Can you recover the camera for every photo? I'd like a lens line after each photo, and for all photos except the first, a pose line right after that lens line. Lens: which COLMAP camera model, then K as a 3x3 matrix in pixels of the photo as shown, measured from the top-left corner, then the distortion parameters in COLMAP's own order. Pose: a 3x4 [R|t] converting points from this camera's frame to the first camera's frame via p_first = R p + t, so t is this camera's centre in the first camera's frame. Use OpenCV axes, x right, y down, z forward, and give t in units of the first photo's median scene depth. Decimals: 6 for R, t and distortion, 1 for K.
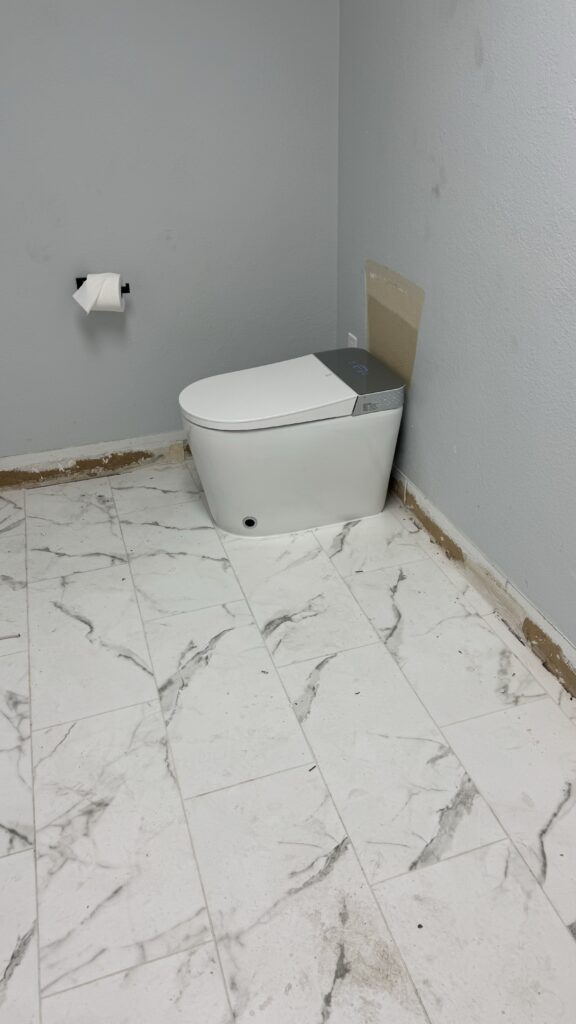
lens RADIAL K [[716.4, 0, 282.3], [0, 716.4, 505.2], [0, 0, 1]] dist [0.011453, -0.011126]
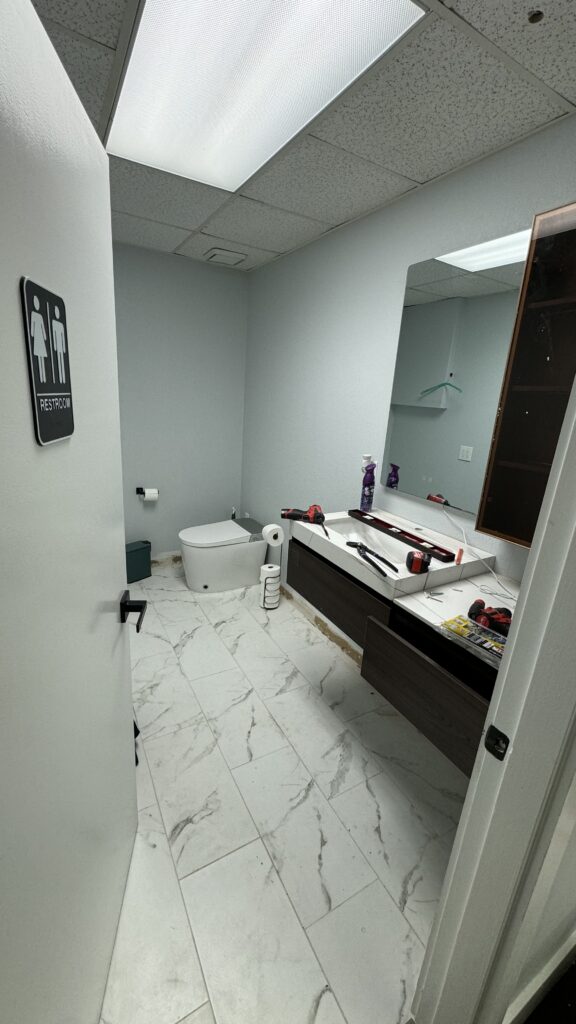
lens RADIAL K [[405.1, 0, 283.8], [0, 405.1, 518.8], [0, 0, 1]] dist [-0.003576, 0.000512]
pose [[0.975585, 0.030237, 0.217530, -0.114642], [0.022297, 0.971723, -0.235068, 0.157755], [-0.218486, 0.234180, 0.947325, -0.486330]]
